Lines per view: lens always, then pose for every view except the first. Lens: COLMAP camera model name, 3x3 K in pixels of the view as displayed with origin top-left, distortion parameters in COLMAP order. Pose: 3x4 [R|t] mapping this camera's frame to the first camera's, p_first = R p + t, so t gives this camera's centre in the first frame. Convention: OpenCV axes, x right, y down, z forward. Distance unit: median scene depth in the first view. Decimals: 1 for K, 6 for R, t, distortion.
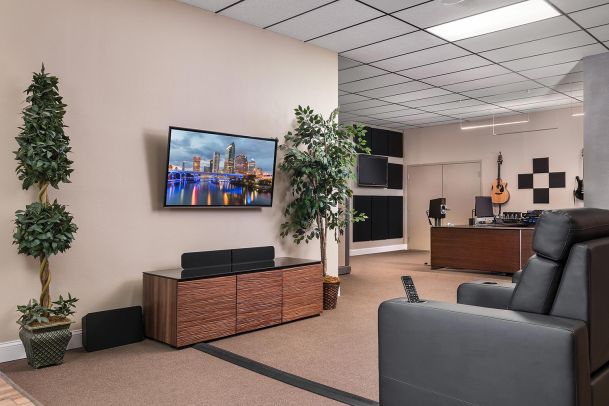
lens RADIAL K [[509.9, 0, 304.5], [0, 509.9, 201.9], [0, 0, 1]] dist [-0.009306, 0.005031]
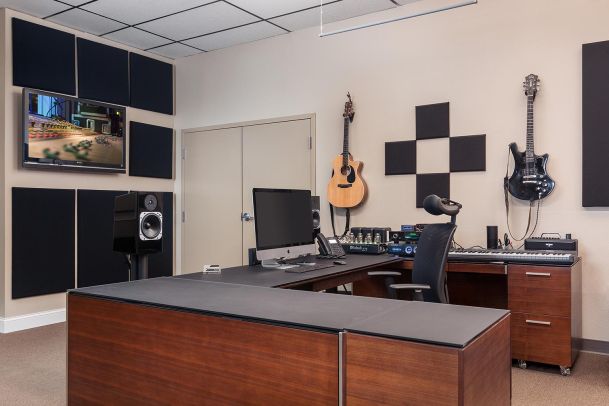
lens RADIAL K [[509.9, 0, 304.9], [0, 509.9, 204.3], [0, 0, 1]] dist [-0.009306, 0.005031]
pose [[0.983079, 0.000610, 0.183183, 0.266054], [-0.000847, 0.999999, 0.001217, -0.000282], [-0.183183, -0.001352, 0.983078, 0.567375]]
